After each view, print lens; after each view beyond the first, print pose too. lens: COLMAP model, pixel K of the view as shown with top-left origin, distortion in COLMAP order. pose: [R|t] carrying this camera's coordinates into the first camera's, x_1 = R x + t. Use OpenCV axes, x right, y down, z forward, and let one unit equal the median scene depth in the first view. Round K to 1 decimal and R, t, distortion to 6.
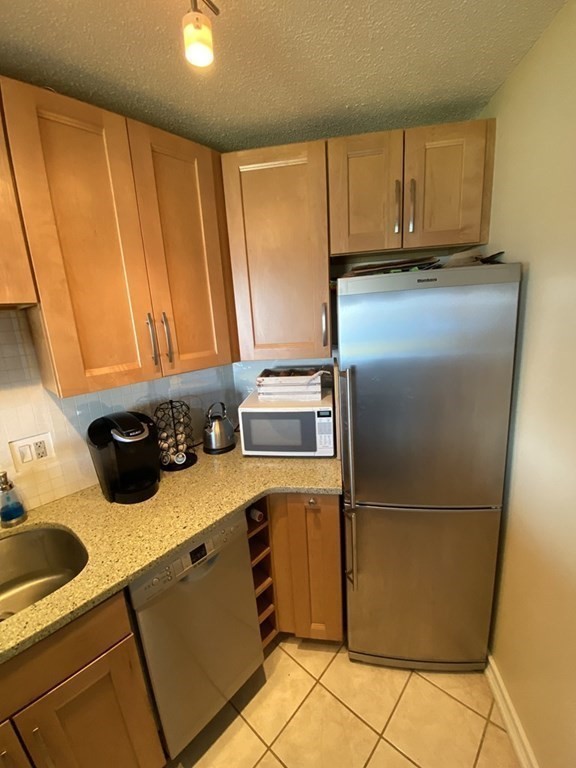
lens RADIAL K [[310.3, 0, 288.3], [0, 310.3, 380.8], [0, 0, 1]] dist [0.039290, -0.036517]
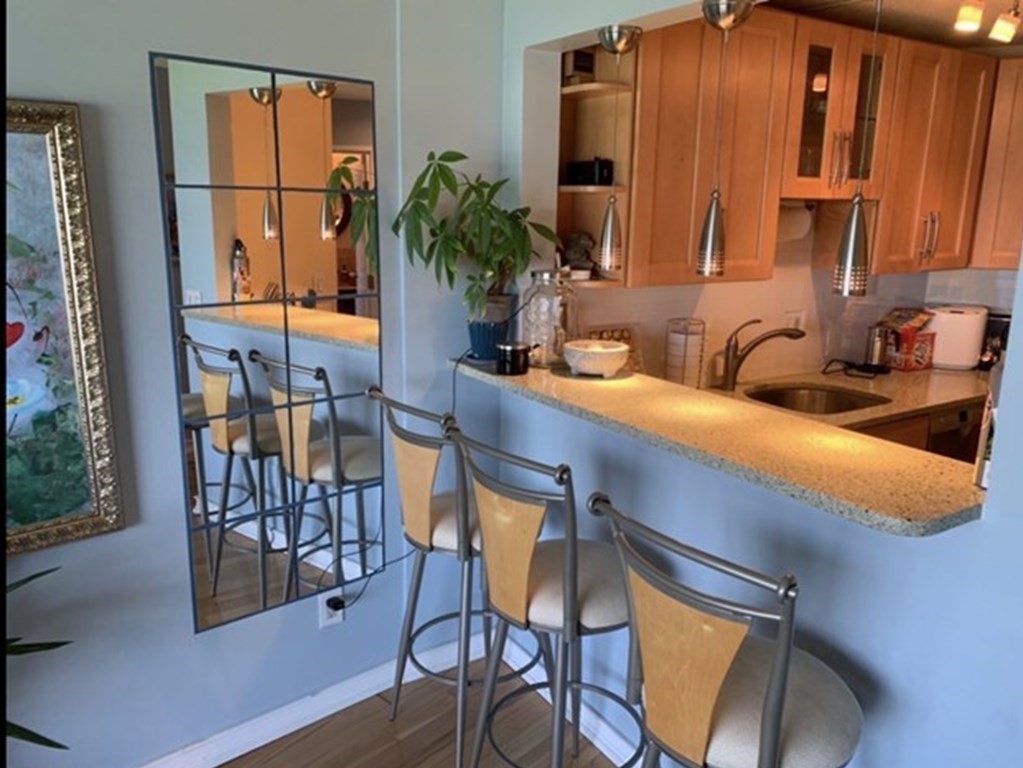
lens RADIAL K [[788.5, 0, 564.9], [0, 788.5, 384.2], [0, 0, 1]] dist [0.011106, -0.006994]
pose [[0.969197, 0.127899, -0.210471, -0.904413], [-0.124983, 0.991787, 0.027155, 0.424309], [0.212216, -0.000013, 0.977223, -1.802009]]
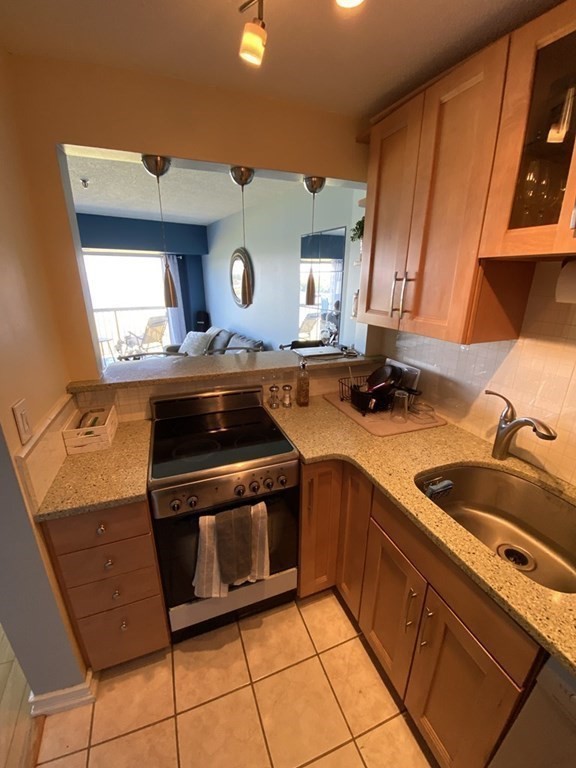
lens RADIAL K [[310.3, 0, 288.3], [0, 310.3, 380.8], [0, 0, 1]] dist [0.039290, -0.036517]
pose [[-0.447456, 0.330604, -0.830954, 0.098931], [-0.176746, 0.878142, 0.444553, -0.077893], [0.876666, 0.345786, -0.334497, 0.324065]]
